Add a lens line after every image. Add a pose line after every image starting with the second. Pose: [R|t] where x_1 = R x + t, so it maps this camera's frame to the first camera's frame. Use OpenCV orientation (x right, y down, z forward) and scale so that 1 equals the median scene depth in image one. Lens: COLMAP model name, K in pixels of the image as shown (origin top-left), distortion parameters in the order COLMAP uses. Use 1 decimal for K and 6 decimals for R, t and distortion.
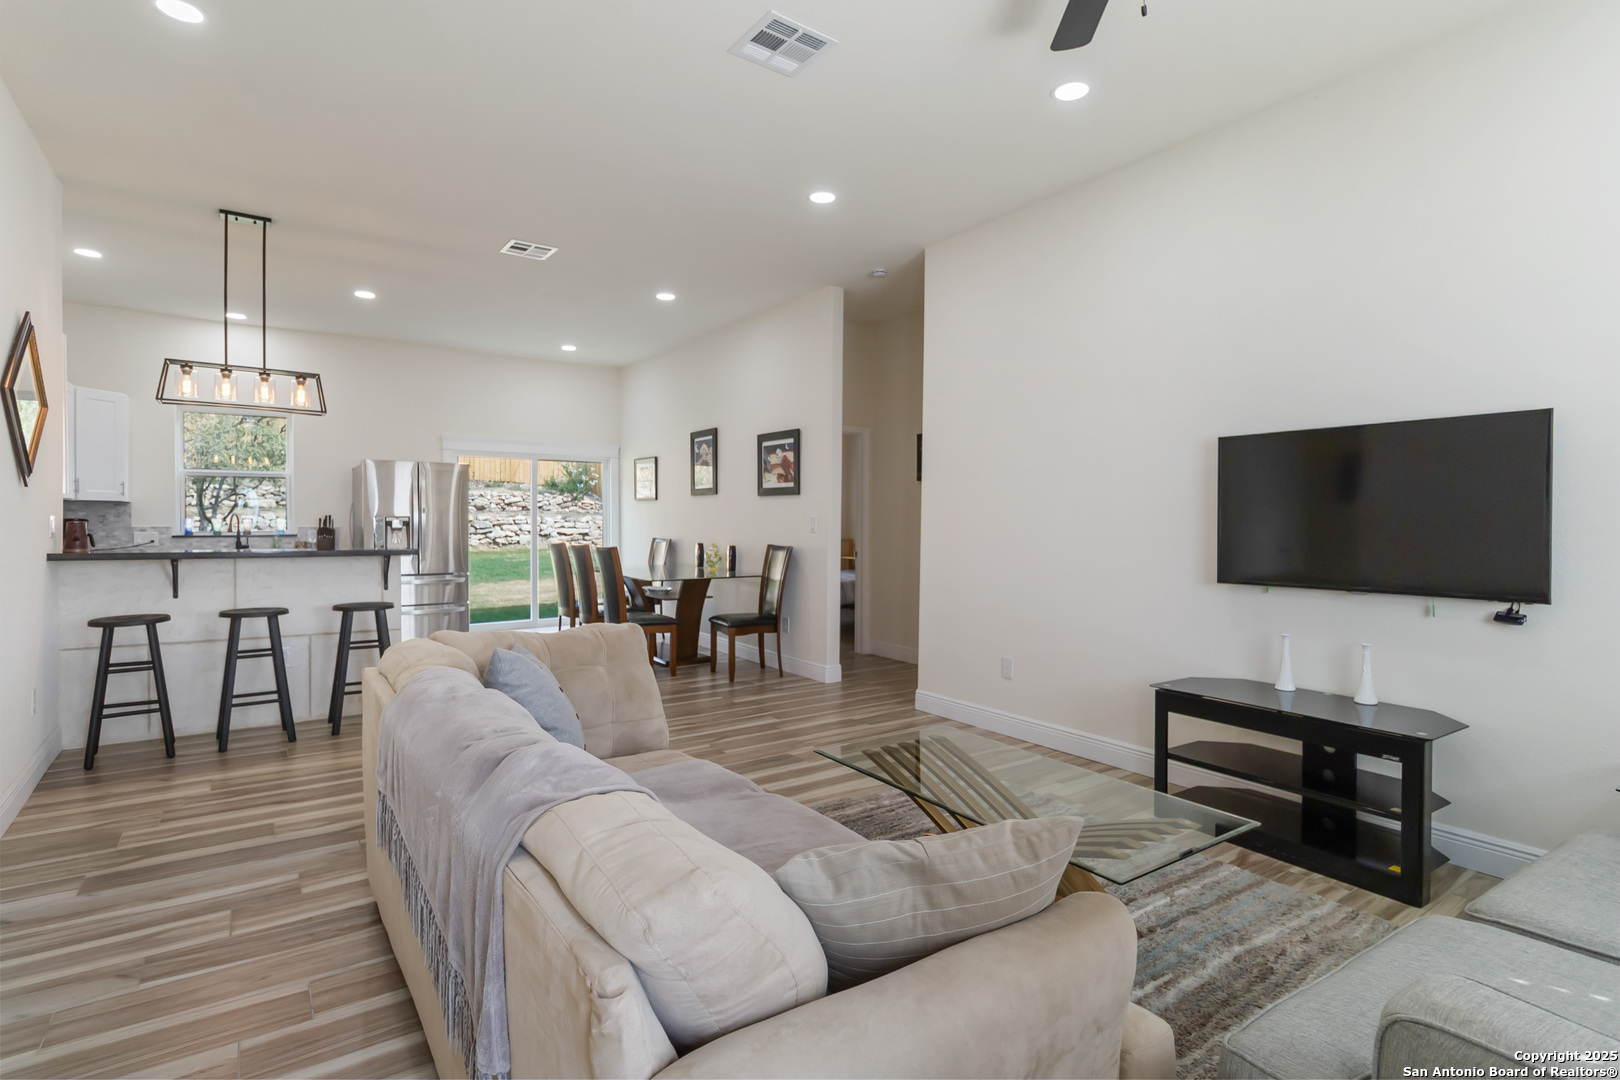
lens RADIAL K [[801.6, 0, 811.4], [0, 801.6, 521.7], [0, 0, 1]] dist [0.000115, -0.000001]
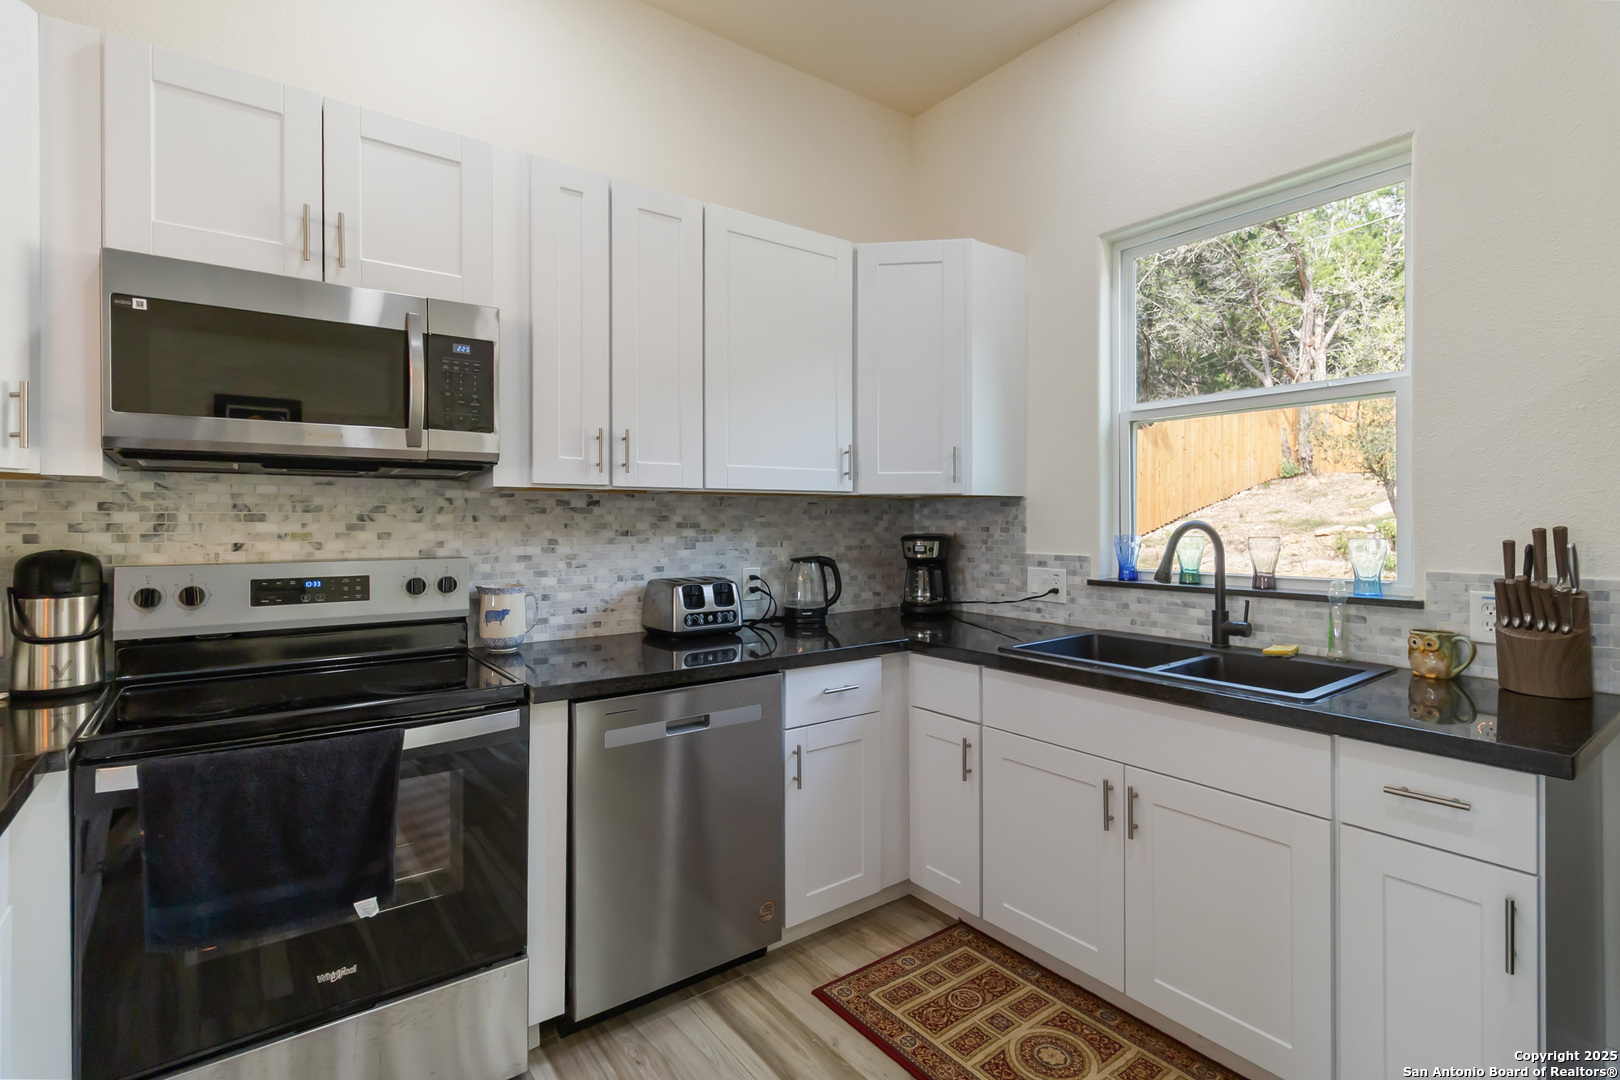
lens RADIAL K [[765.6, 0, 817.7], [0, 765.6, 521.7], [0, 0, 1]] dist [0.000903, 0.000827]
pose [[0.039351, -0.003721, -0.999219, -0.418051], [-0.001646, 0.999991, -0.003788, -0.008959], [0.999224, 0.001794, 0.039345, 0.826105]]
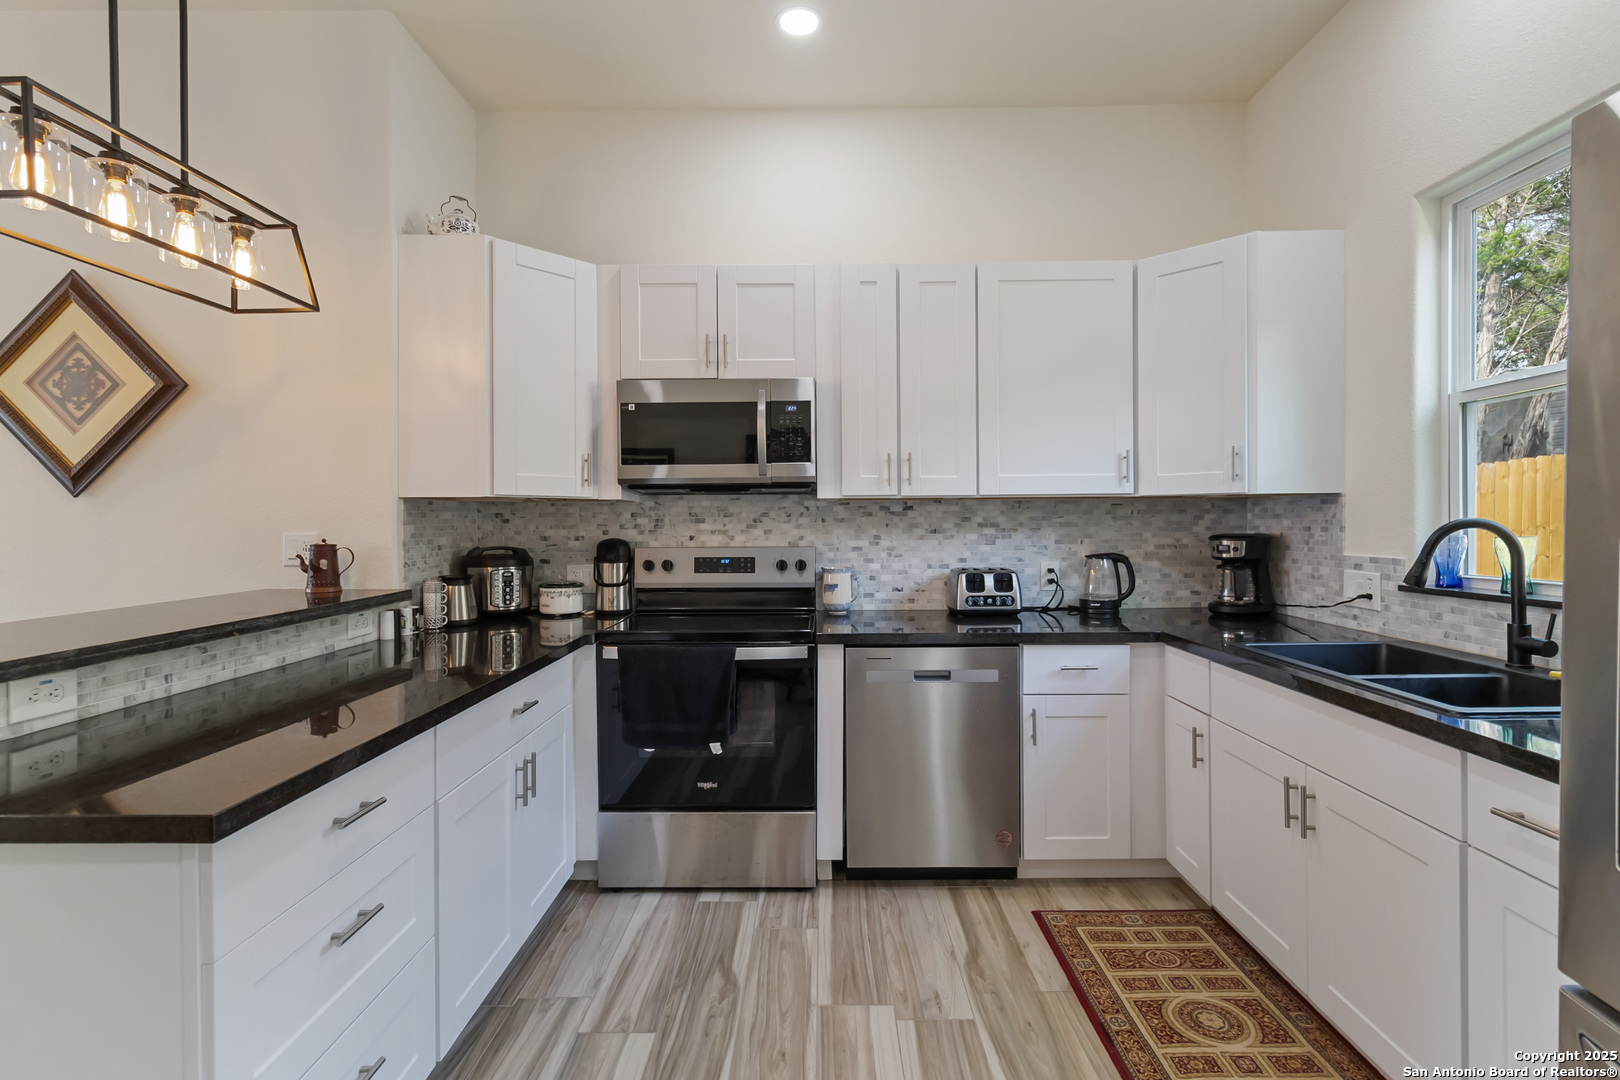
lens RADIAL K [[755.2, 0, 823.3], [0, 755.2, 531.3], [0, 0, 1]] dist [0.002005, 0.000450]
pose [[-0.572629, 0.006851, -0.819786, -0.373684], [0.000043, 0.999965, 0.008327, -0.008484], [0.819815, 0.004733, -0.572610, 0.950182]]
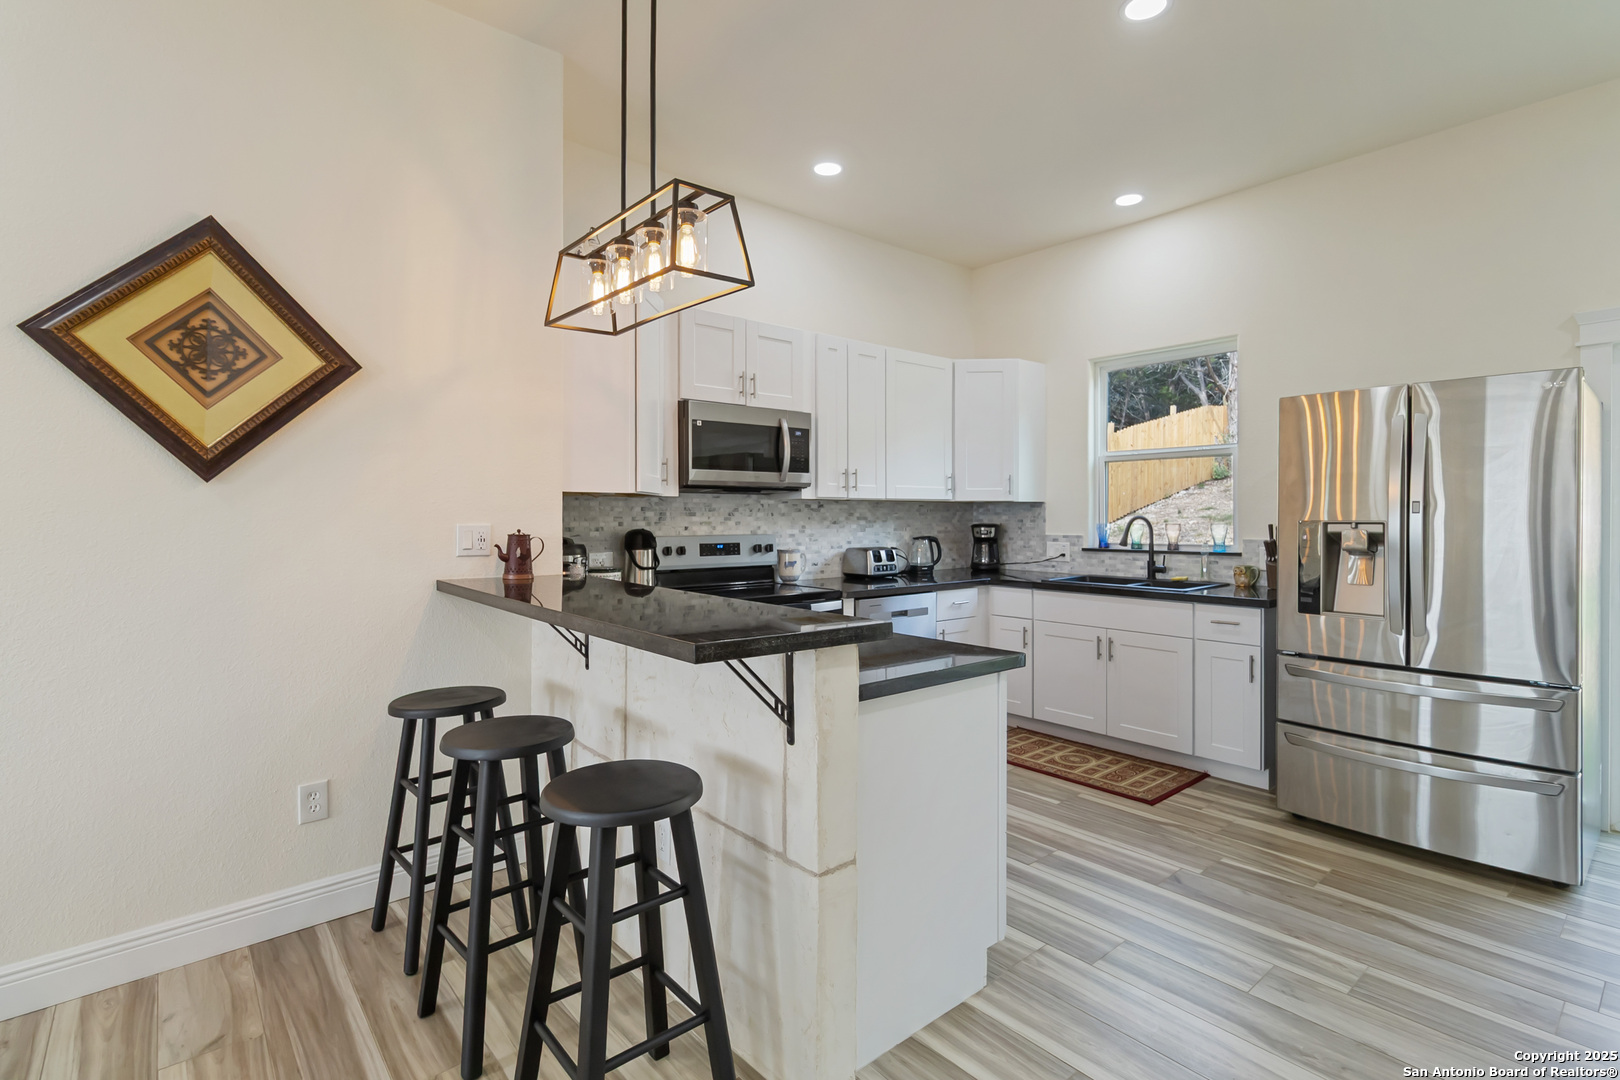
lens RADIAL K [[765.6, 0, 817.7], [0, 765.6, 521.7], [0, 0, 1]] dist [0.000903, 0.000827]
pose [[0.096456, 0.001851, -0.995336, -0.141457], [-0.001299, 0.999998, 0.001733, -0.006735], [0.995336, 0.001126, 0.096458, 0.678381]]
